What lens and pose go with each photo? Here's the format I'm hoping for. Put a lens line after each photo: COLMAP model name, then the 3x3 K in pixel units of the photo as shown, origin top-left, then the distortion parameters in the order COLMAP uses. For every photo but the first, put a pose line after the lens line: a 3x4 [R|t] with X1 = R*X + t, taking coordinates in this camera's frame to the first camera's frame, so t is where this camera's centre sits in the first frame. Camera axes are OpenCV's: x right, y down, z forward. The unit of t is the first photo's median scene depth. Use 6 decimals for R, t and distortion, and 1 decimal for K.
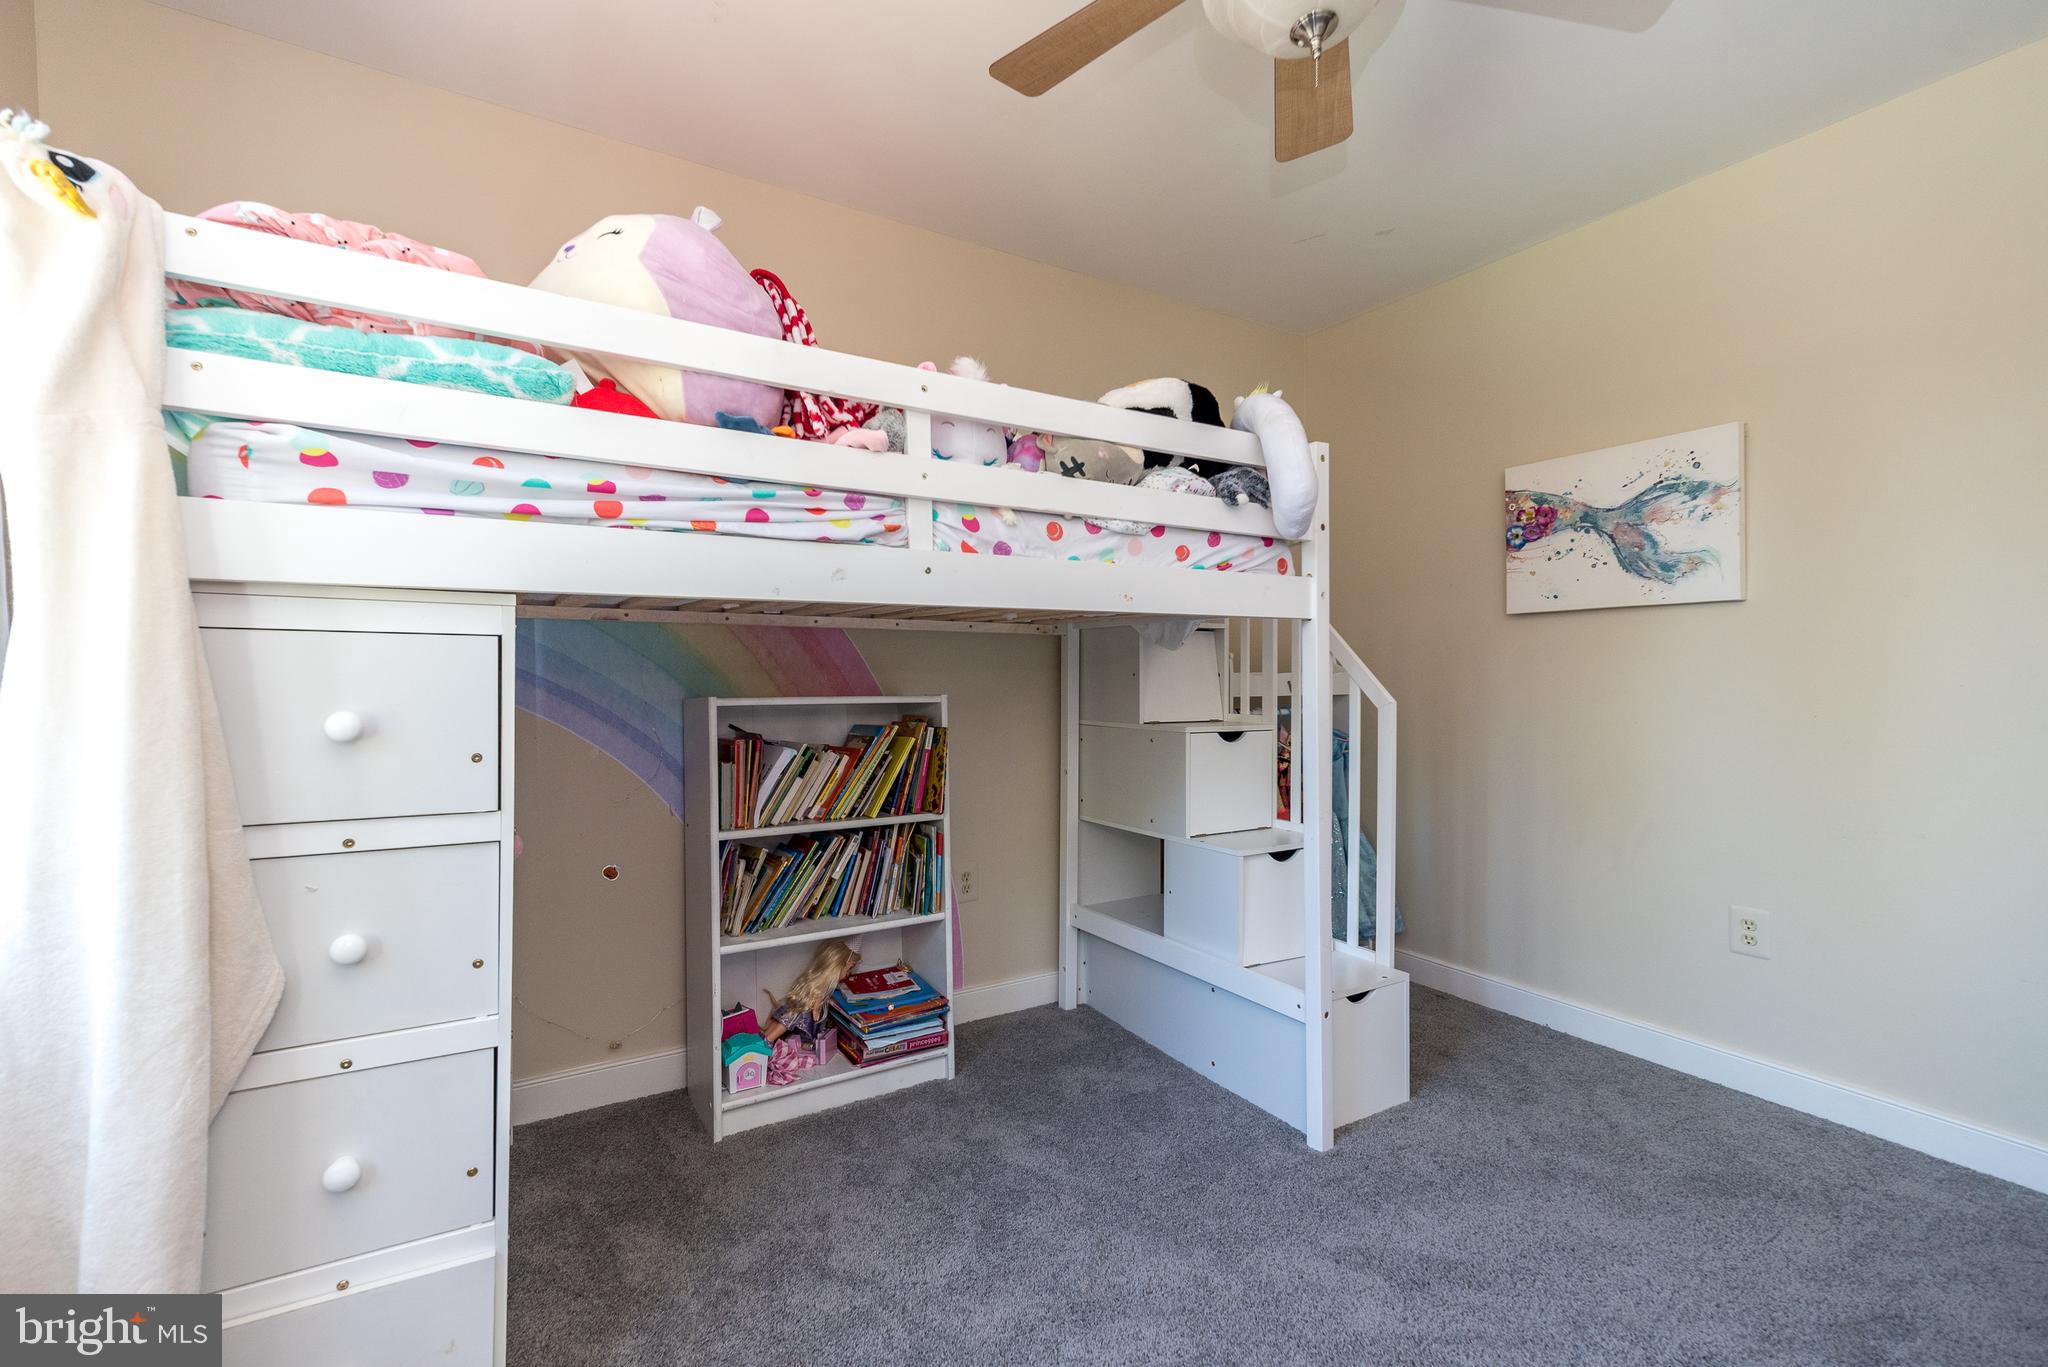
lens RADIAL K [[903.2, 0, 1013.2], [0, 903.2, 678.6], [0, 0, 1]] dist [0.011379, 0.000229]
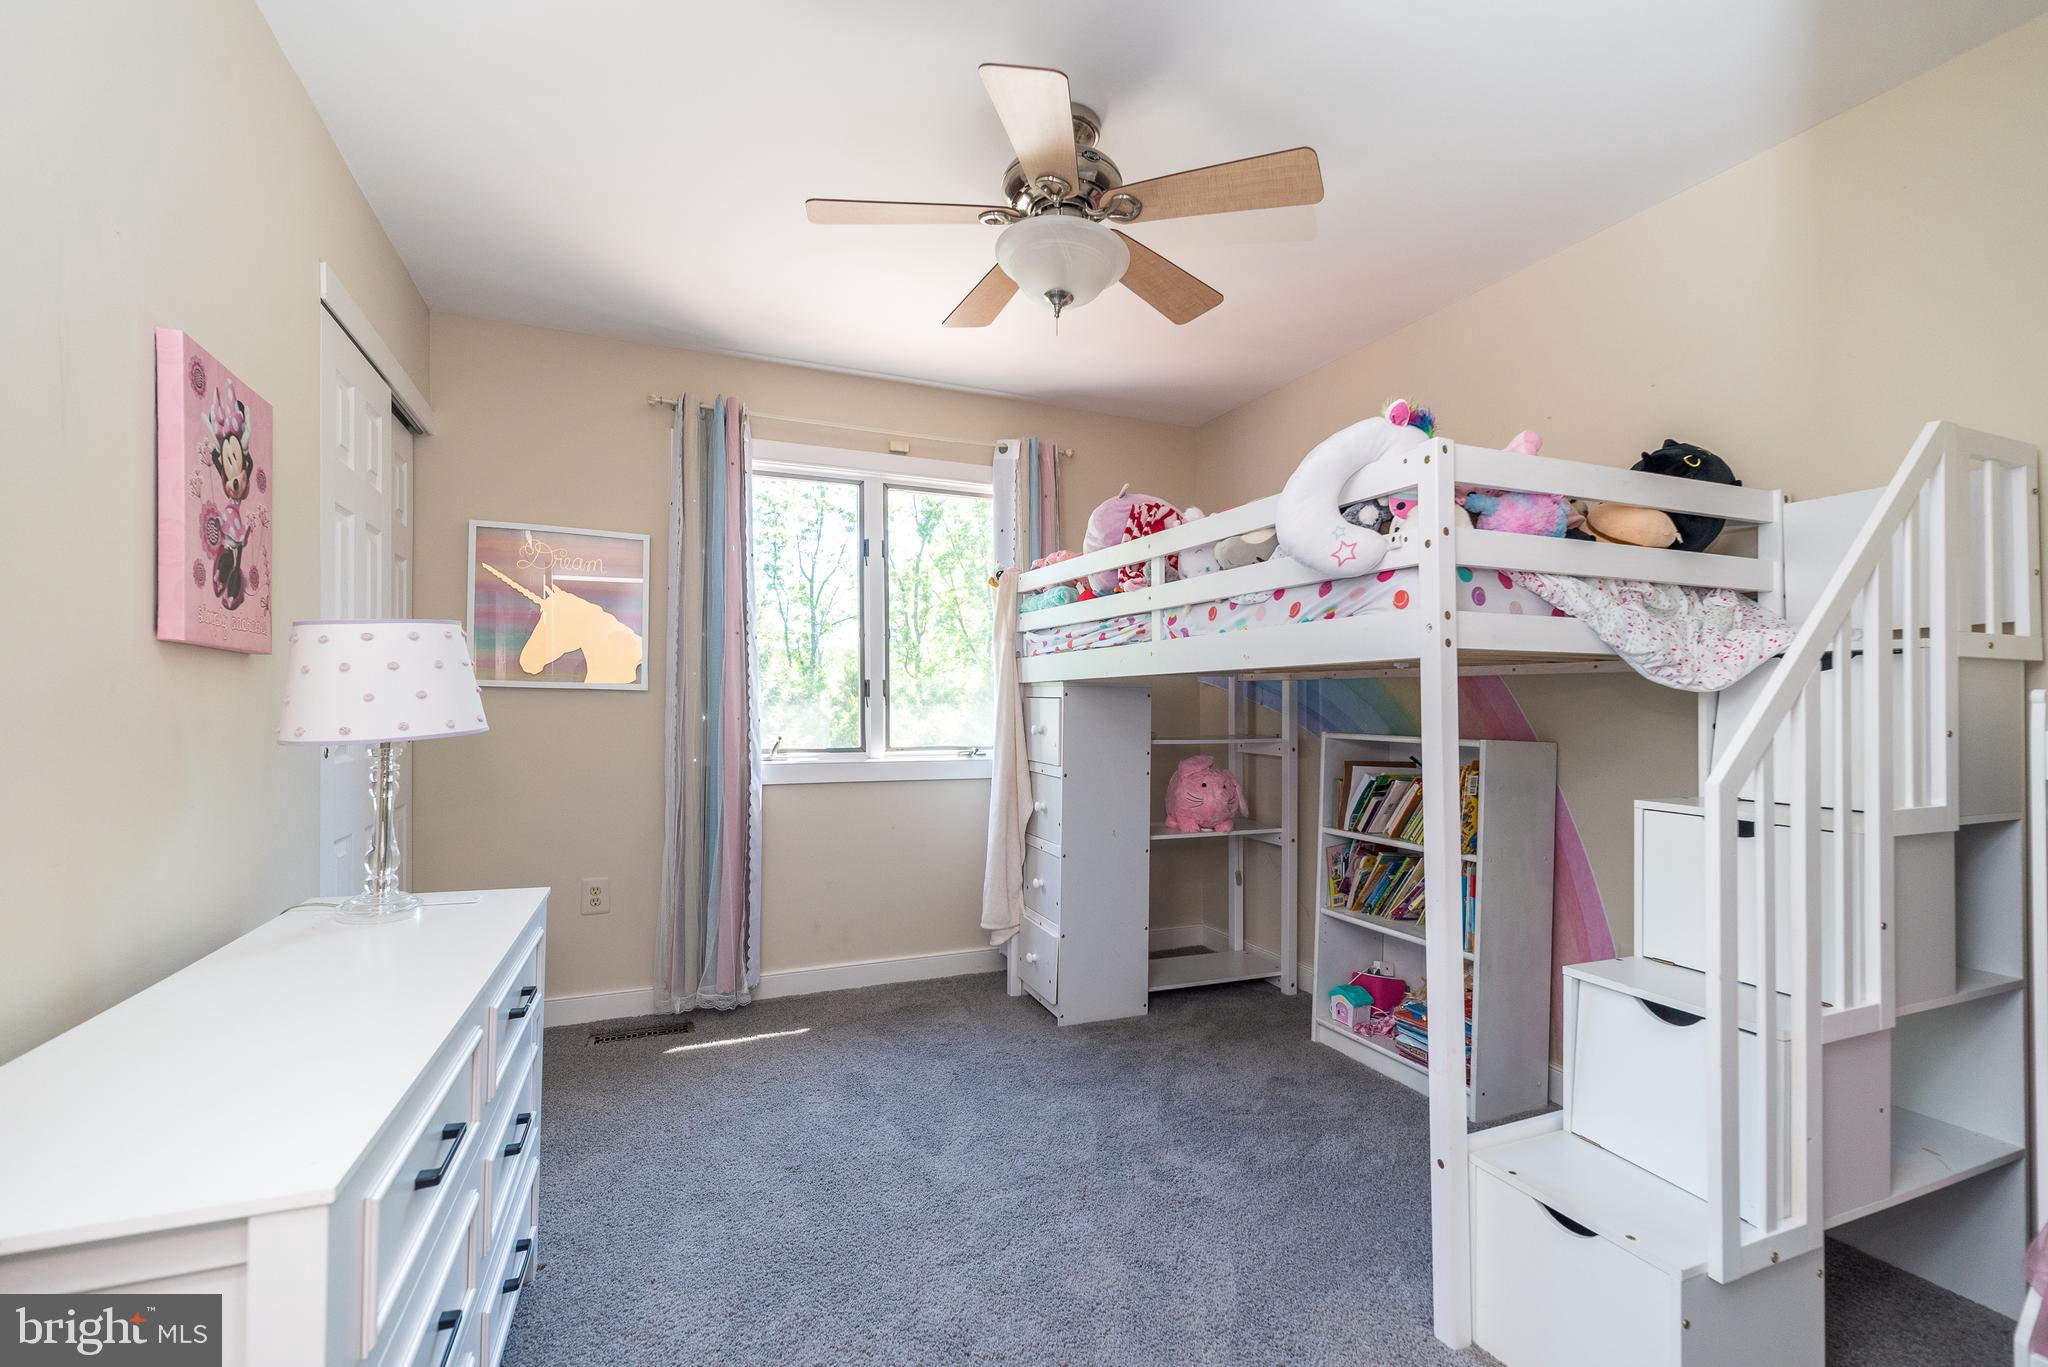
lens RADIAL K [[903.2, 0, 1016.0], [0, 903.2, 692.5], [0, 0, 1]] dist [0.011379, 0.000229]
pose [[-0.145480, -0.012371, -0.989284, 1.431470], [-0.013835, 0.999849, -0.010469, -0.024389], [0.989264, 0.012164, -0.145629, 0.898167]]
